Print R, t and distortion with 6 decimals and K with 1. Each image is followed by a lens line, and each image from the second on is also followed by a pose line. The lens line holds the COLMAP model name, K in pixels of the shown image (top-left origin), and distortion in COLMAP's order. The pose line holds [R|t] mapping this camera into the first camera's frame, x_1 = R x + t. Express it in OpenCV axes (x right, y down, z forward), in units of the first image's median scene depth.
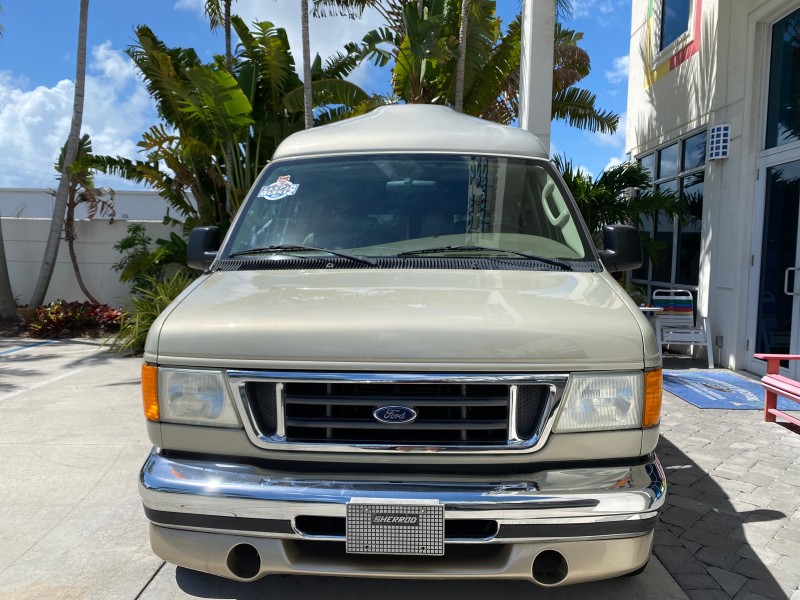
lens RADIAL K [[612.1, 0, 400.6], [0, 612.1, 299.1], [0, 0, 1]] dist [0.002838, 0.001590]
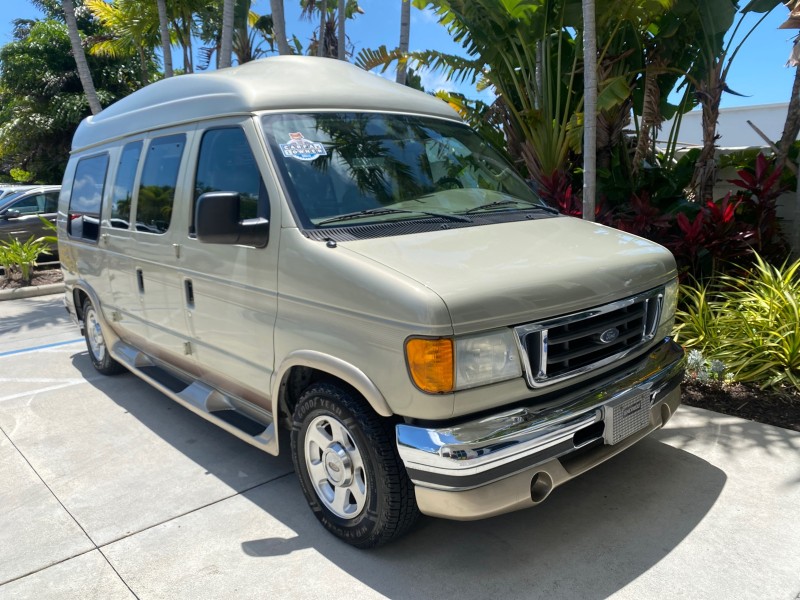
lens RADIAL K [[617.1, 0, 399.6], [0, 617.1, 298.7], [0, 0, 1]] dist [0.006061, -0.001088]
pose [[0.723887, -0.152975, 0.672745, -1.163949], [0.094332, 0.987896, 0.123134, -0.087654], [-0.683439, -0.025674, 0.729556, 0.341523]]
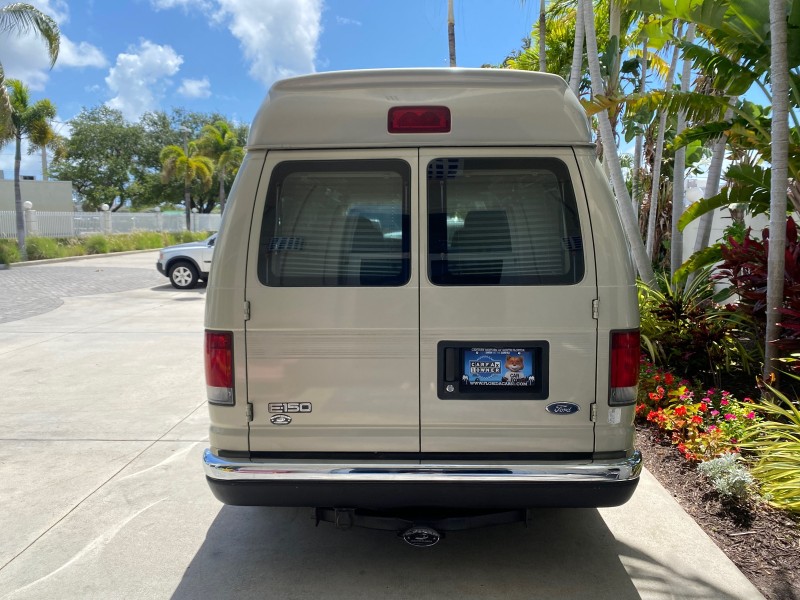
lens RADIAL K [[616.8, 0, 401.1], [0, 616.8, 294.9], [0, 0, 1]] dist [0.008598, -0.003239]
pose [[0.999875, -0.013319, -0.008527, 0.055861], [0.013526, 0.999603, 0.024728, -0.036665], [0.008195, -0.024841, 0.999658, -0.471480]]
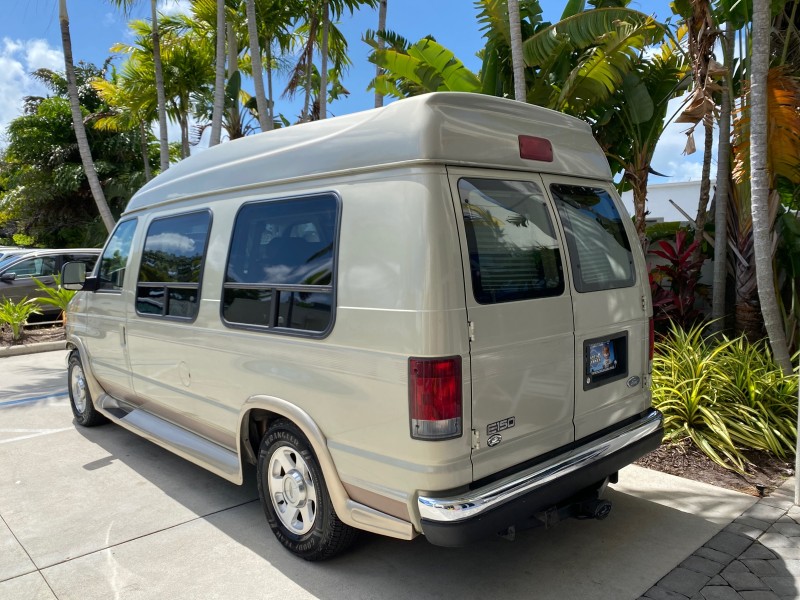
lens RADIAL K [[617.1, 0, 399.6], [0, 617.1, 298.7], [0, 0, 1]] dist [0.006061, -0.001088]
pose [[0.725195, -0.079209, 0.683972, -1.167176], [0.087328, 0.995920, 0.022744, -0.079408], [-0.682983, 0.043236, 0.729154, 0.003242]]
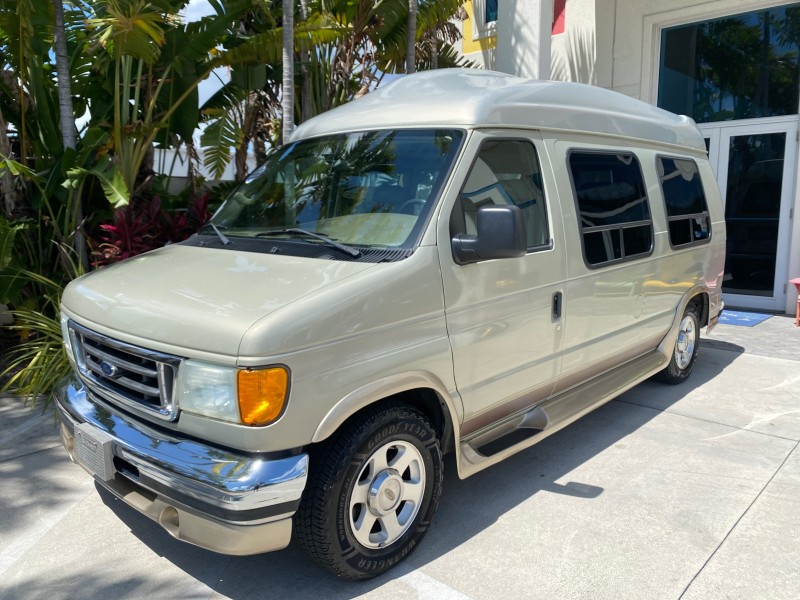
lens RADIAL K [[617.1, 0, 399.6], [0, 617.1, 298.7], [0, 0, 1]] dist [0.006061, -0.001088]
pose [[-0.736255, -0.108854, 0.667892, -1.144861], [0.062226, 0.971905, 0.226998, -0.395508], [-0.673837, 0.208689, -0.708796, 3.747528]]
